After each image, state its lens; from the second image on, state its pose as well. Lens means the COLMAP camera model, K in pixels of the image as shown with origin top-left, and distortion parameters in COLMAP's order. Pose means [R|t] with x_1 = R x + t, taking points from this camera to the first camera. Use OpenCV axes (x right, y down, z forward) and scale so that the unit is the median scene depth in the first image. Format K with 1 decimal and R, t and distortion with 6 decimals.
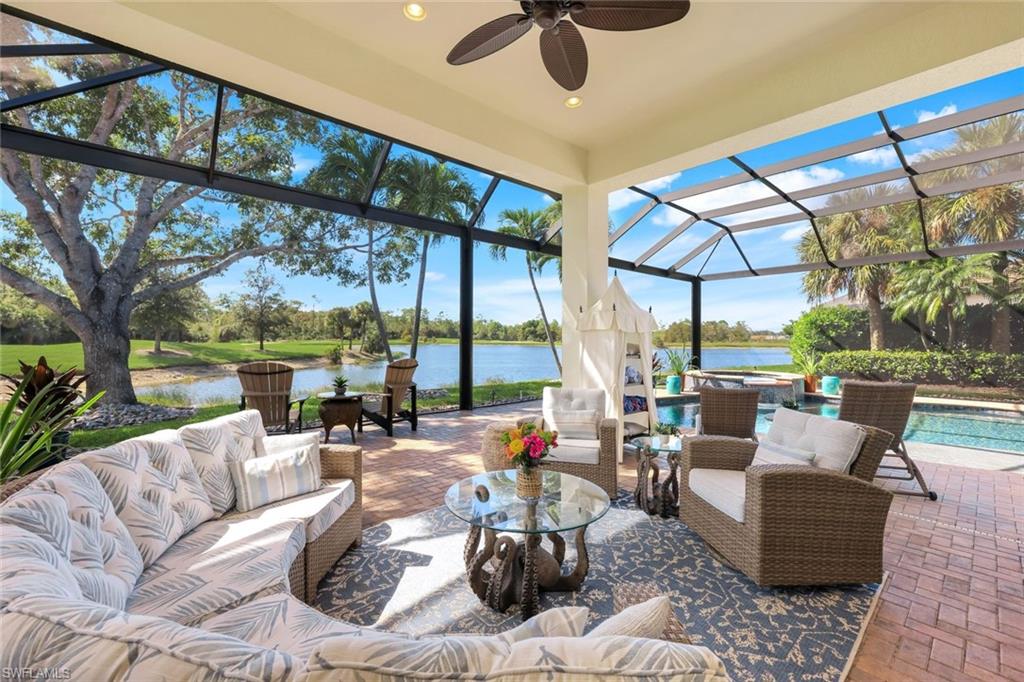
lens RADIAL K [[409.8, 0, 506.3], [0, 409.8, 344.1], [0, 0, 1]] dist [0.015301, -0.001824]
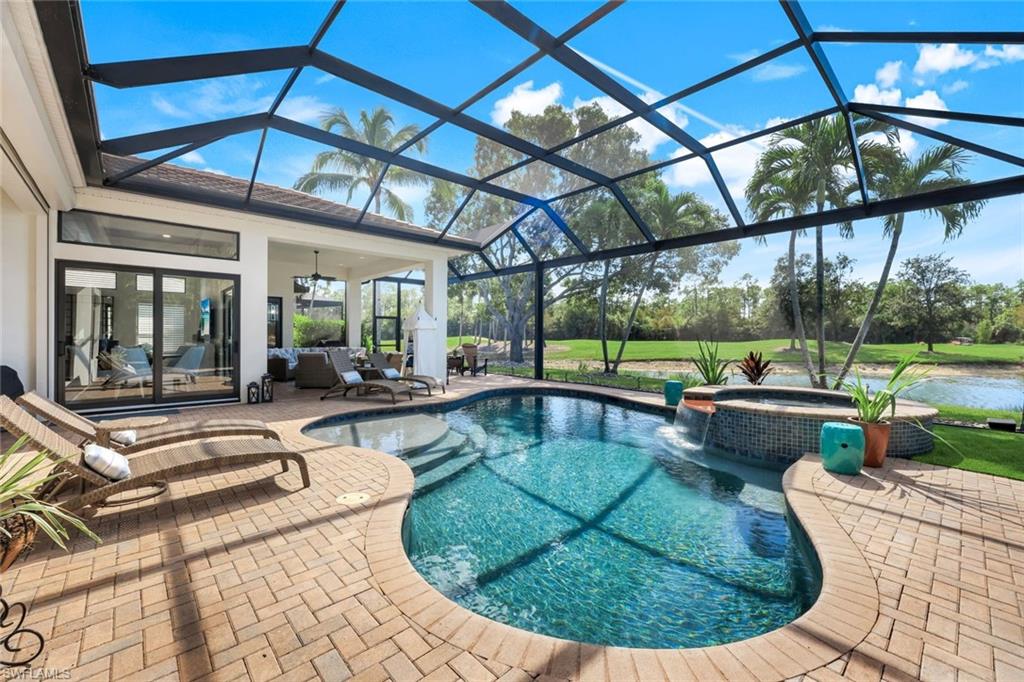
lens RADIAL K [[409.8, 0, 519.3], [0, 409.8, 343.3], [0, 0, 1]] dist [0.015301, -0.001824]
pose [[0.030030, 0.010828, -0.999490, 0.876468], [-0.015695, 0.999823, 0.010360, 0.001444], [0.999426, 0.015376, 0.030195, 0.518837]]
